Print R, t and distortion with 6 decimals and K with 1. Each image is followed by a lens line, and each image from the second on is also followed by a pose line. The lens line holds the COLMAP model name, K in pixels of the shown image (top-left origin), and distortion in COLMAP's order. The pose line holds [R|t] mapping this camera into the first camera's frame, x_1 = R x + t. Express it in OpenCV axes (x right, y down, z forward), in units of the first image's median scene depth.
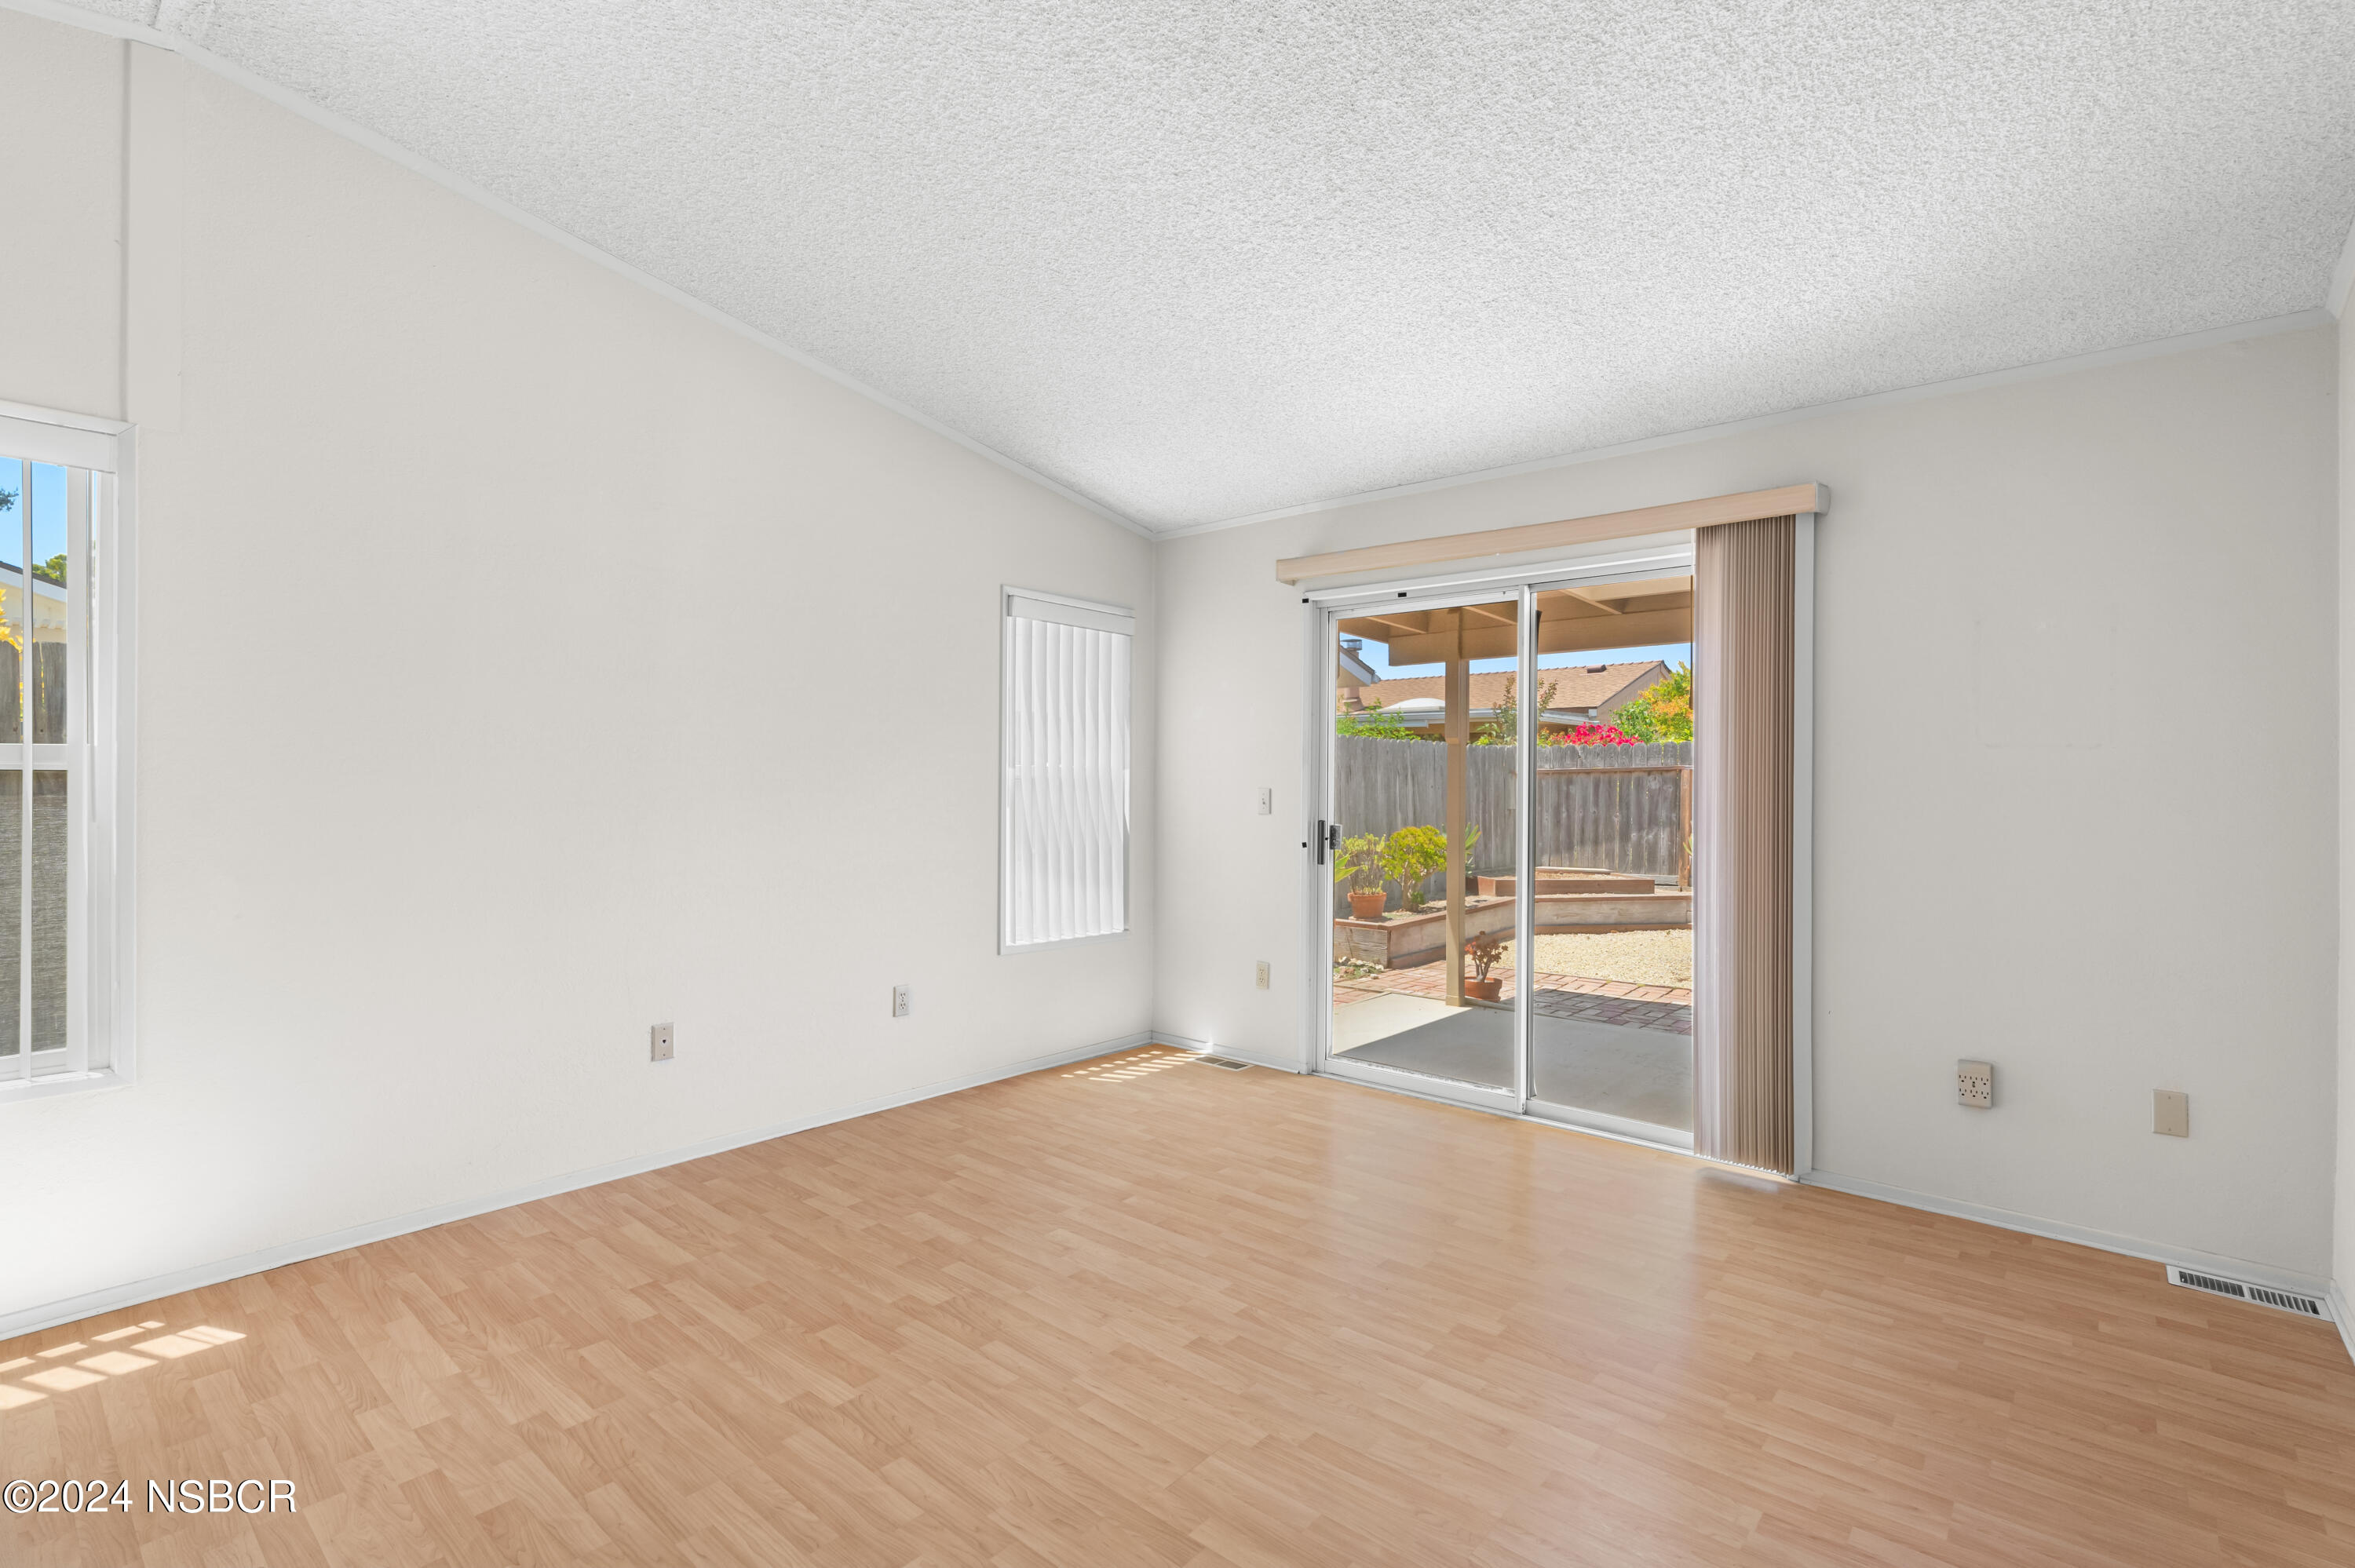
lens RADIAL K [[1084.0, 0, 1153.5], [0, 1084.0, 790.6], [0, 0, 1]] dist [-0.010701, 0.003156]
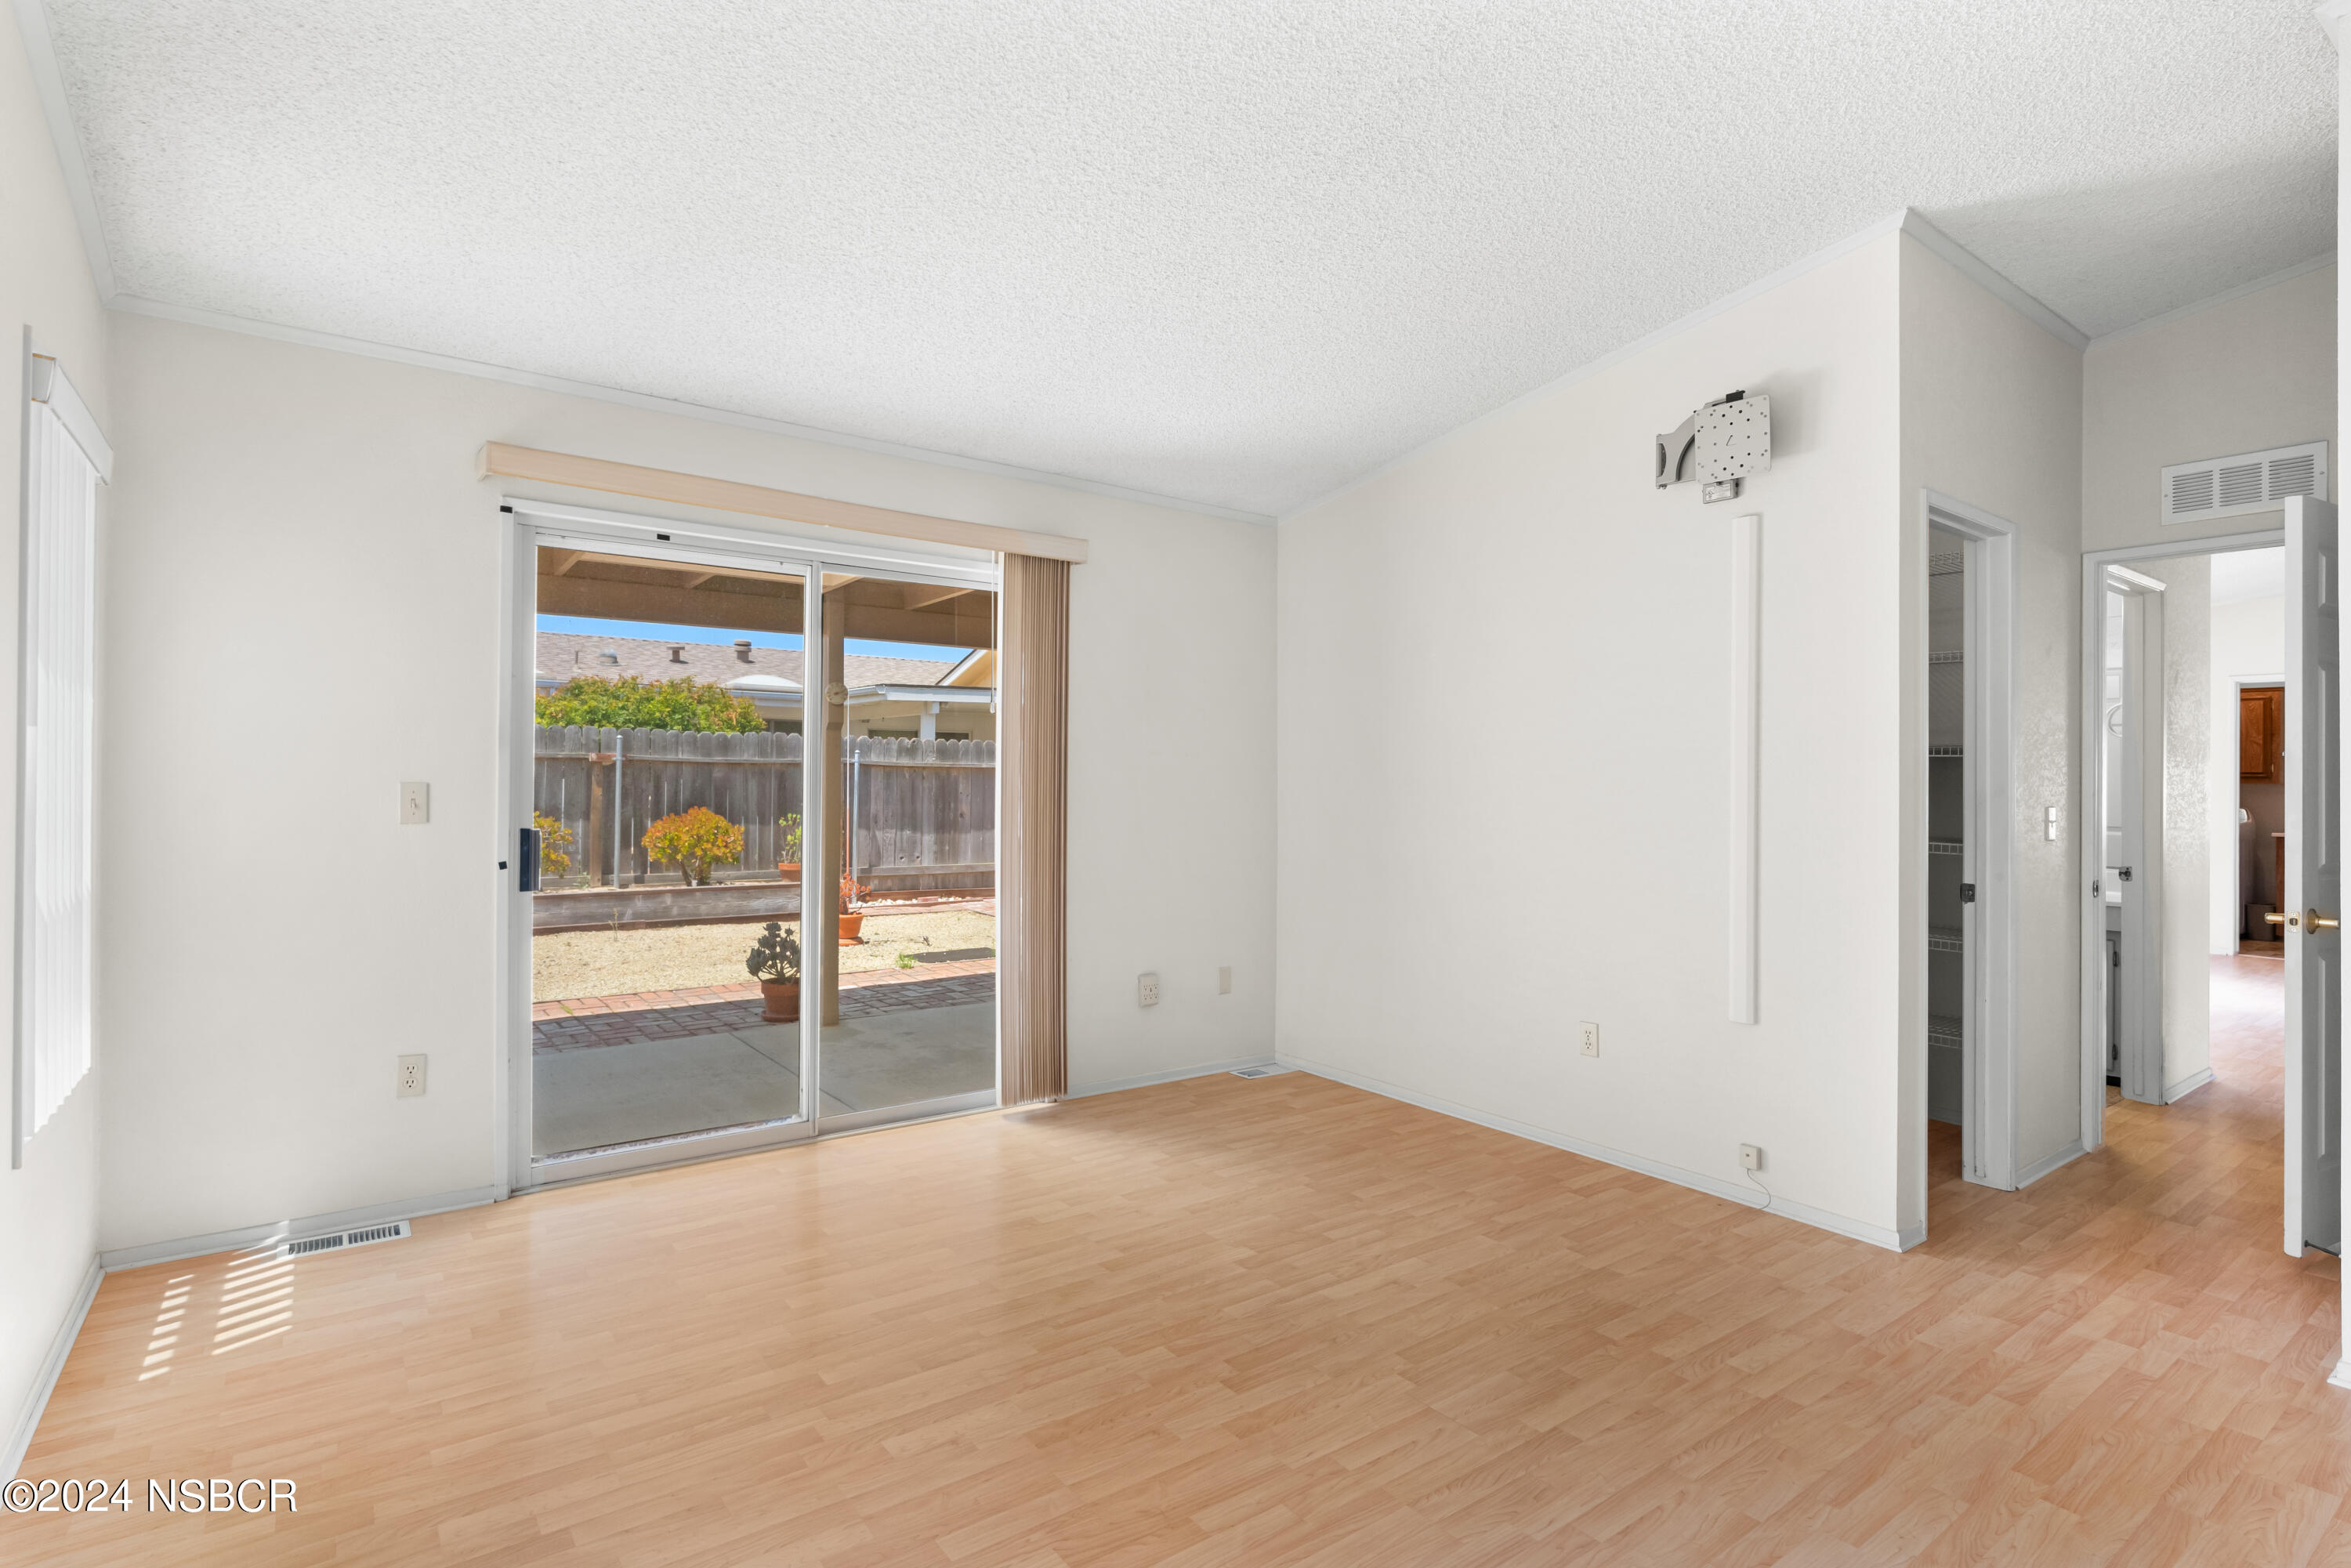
lens RADIAL K [[1162.9, 0, 1172.9], [0, 1162.9, 772.7], [0, 0, 1]] dist [-0.011020, 0.003095]
pose [[0.202504, 0.000758, 0.979281, -0.727640], [-0.002958, 0.999996, -0.000163, -0.014239], [-0.979277, -0.002864, 0.202506, 0.647365]]
